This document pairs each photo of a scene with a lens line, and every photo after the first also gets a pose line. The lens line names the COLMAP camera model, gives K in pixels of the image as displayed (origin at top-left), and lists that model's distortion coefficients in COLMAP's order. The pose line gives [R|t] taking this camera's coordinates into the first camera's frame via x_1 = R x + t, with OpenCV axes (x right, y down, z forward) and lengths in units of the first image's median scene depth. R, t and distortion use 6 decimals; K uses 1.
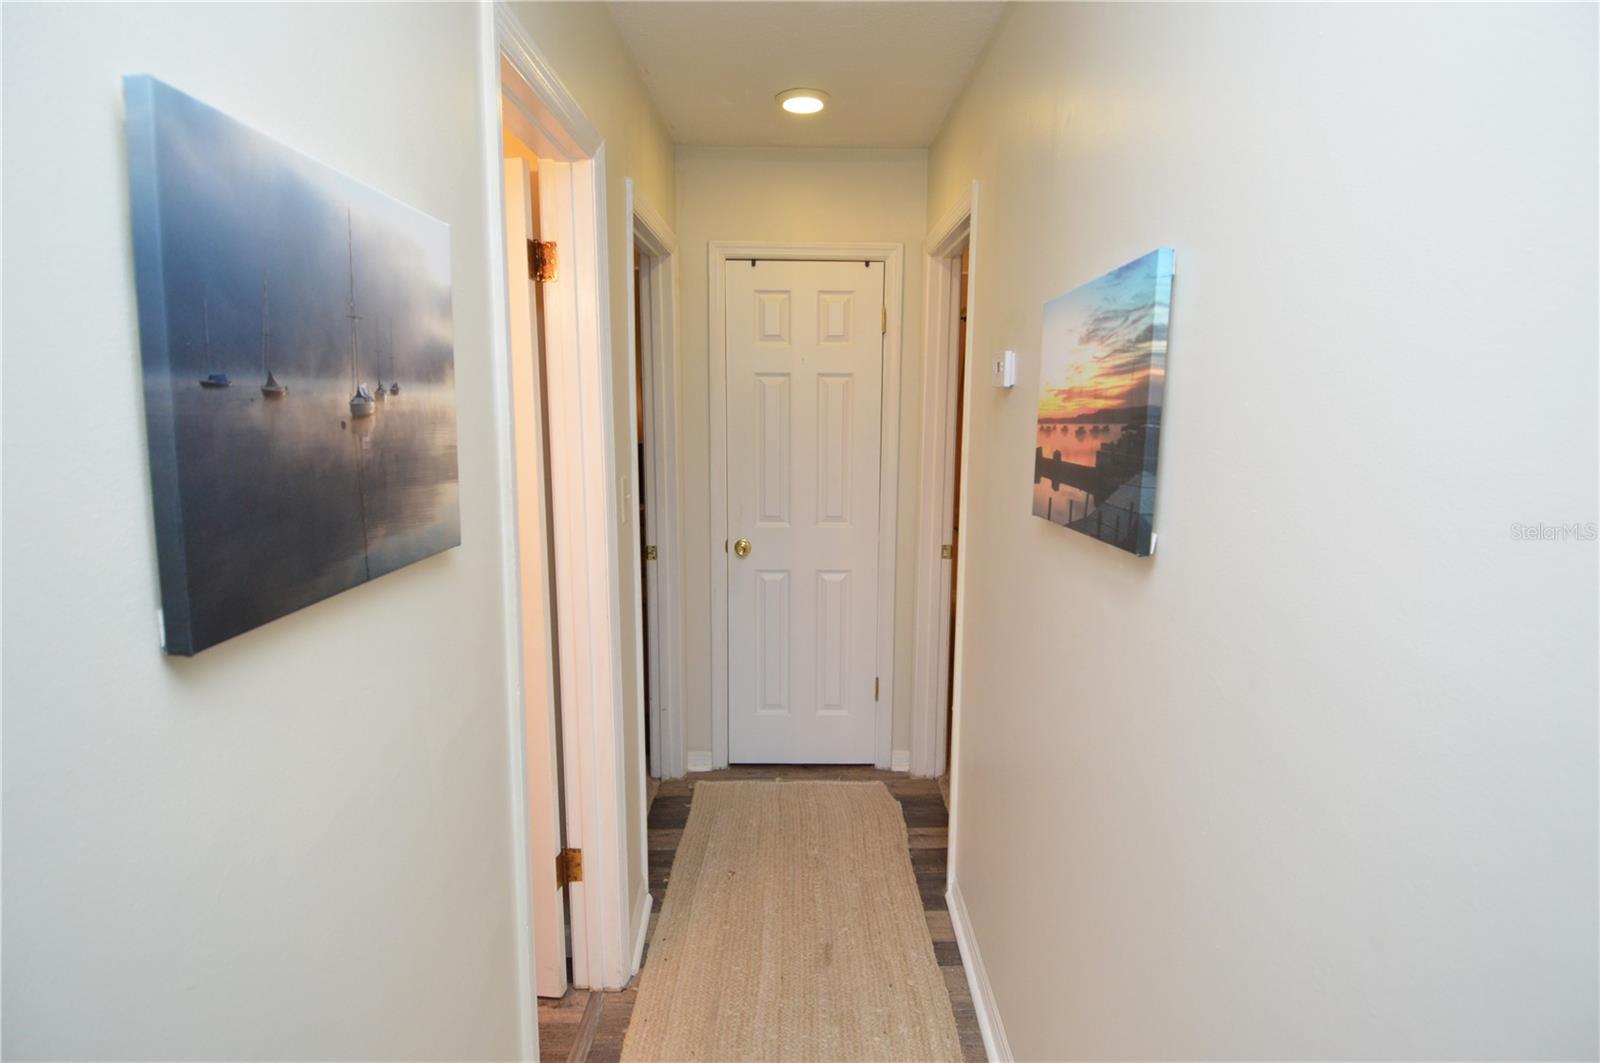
lens RADIAL K [[866.6, 0, 807.2], [0, 866.6, 510.8], [0, 0, 1]] dist [0.019430, -0.031569]
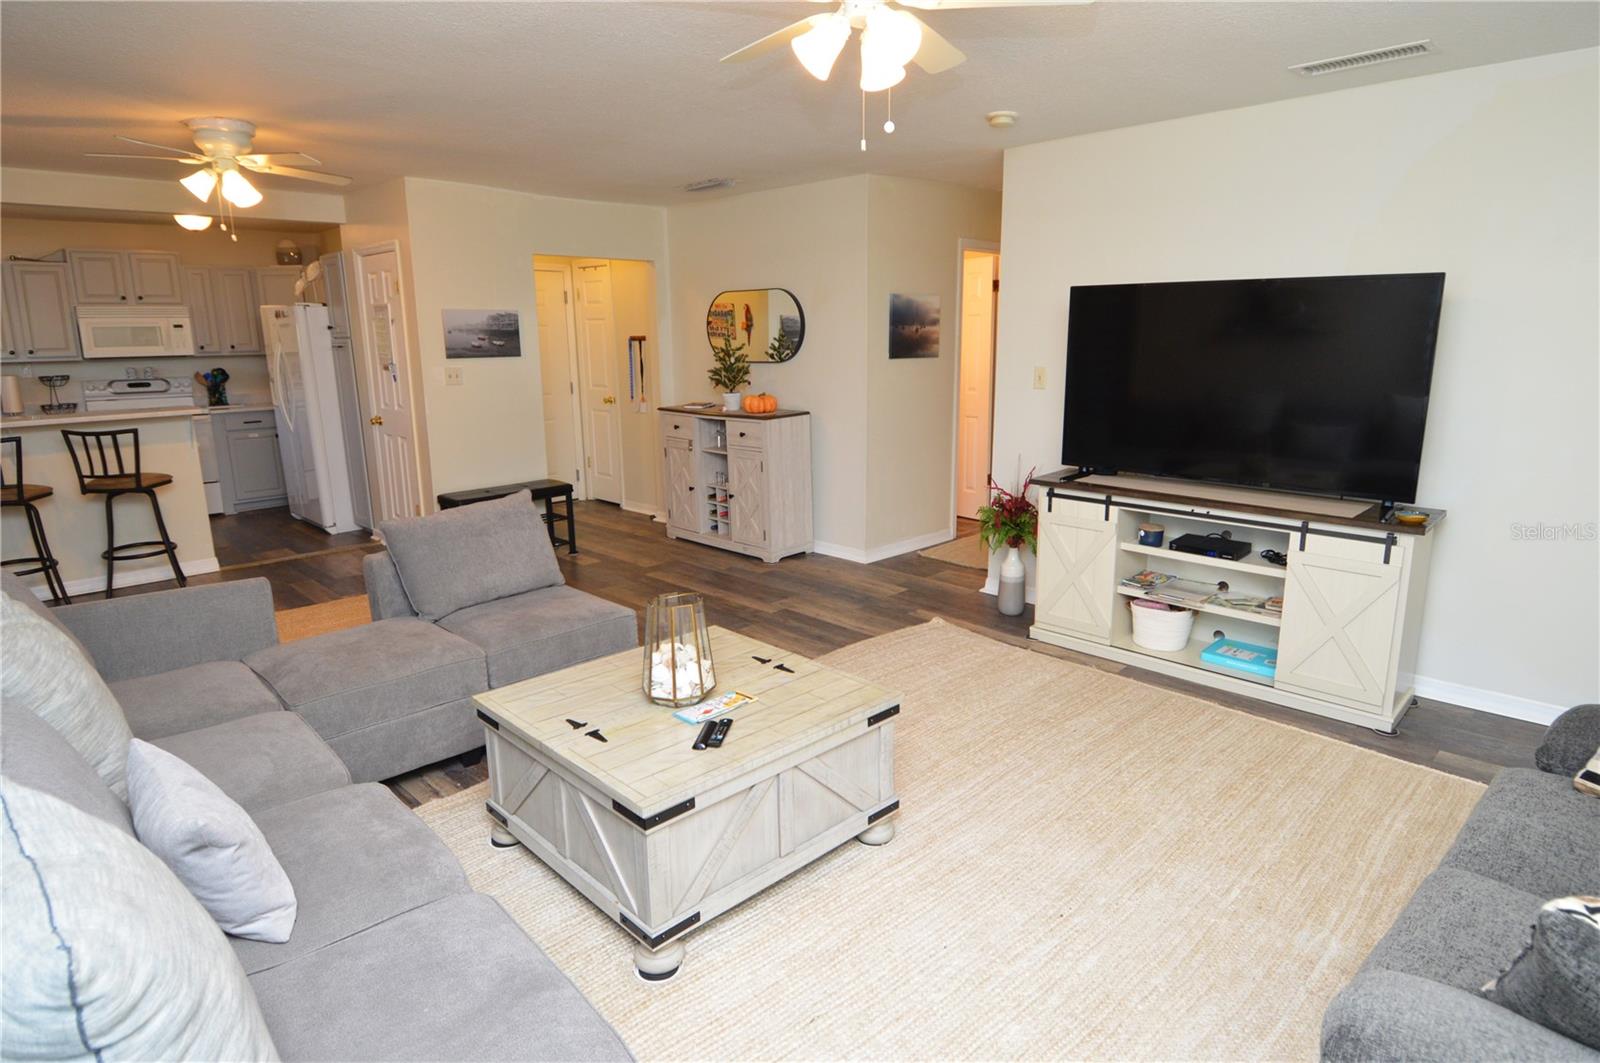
lens RADIAL K [[887.4, 0, 805.8], [0, 887.4, 524.7], [0, 0, 1]] dist [0.023437, -0.035603]
pose [[0.702014, 0.143221, -0.697613, 3.742399], [-0.081385, 0.989286, 0.121204, 0.584742], [0.707498, -0.028312, 0.706148, -4.328862]]
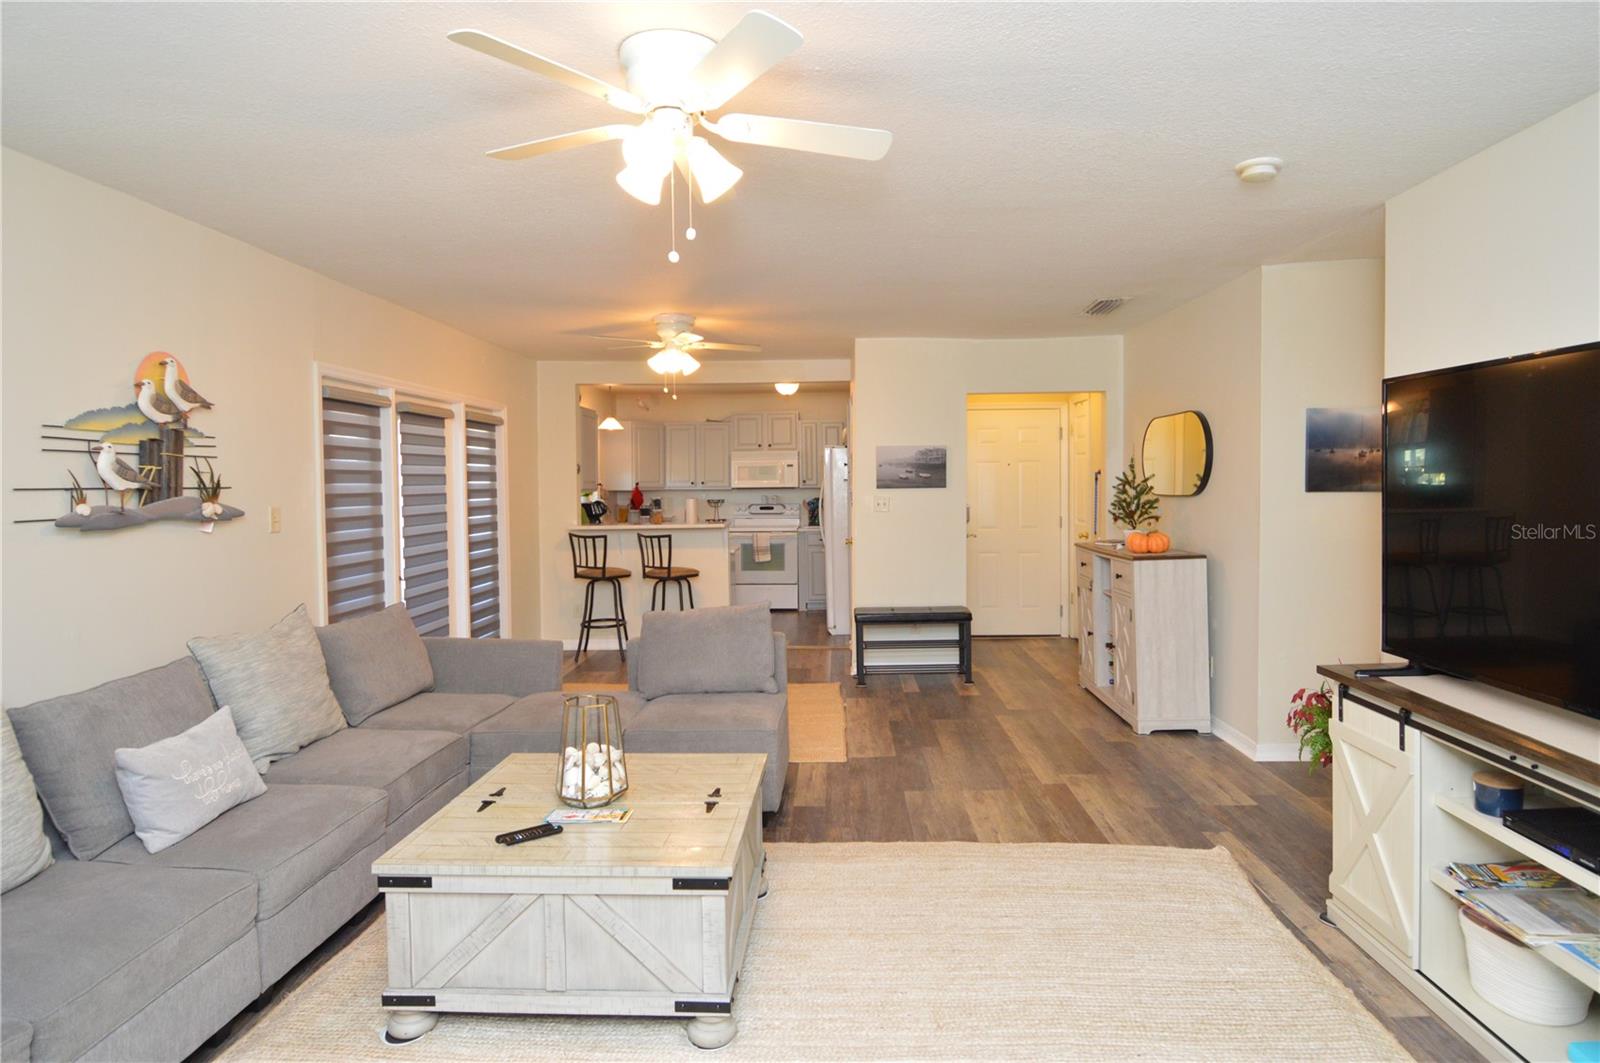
lens RADIAL K [[866.6, 0, 807.2], [0, 866.6, 510.8], [0, 0, 1]] dist [0.019430, -0.031569]
pose [[-0.035830, 0.031183, -0.998871, 4.363517], [-0.118336, 0.992349, 0.035224, 0.380823], [0.992327, 0.119464, -0.031866, -1.845995]]
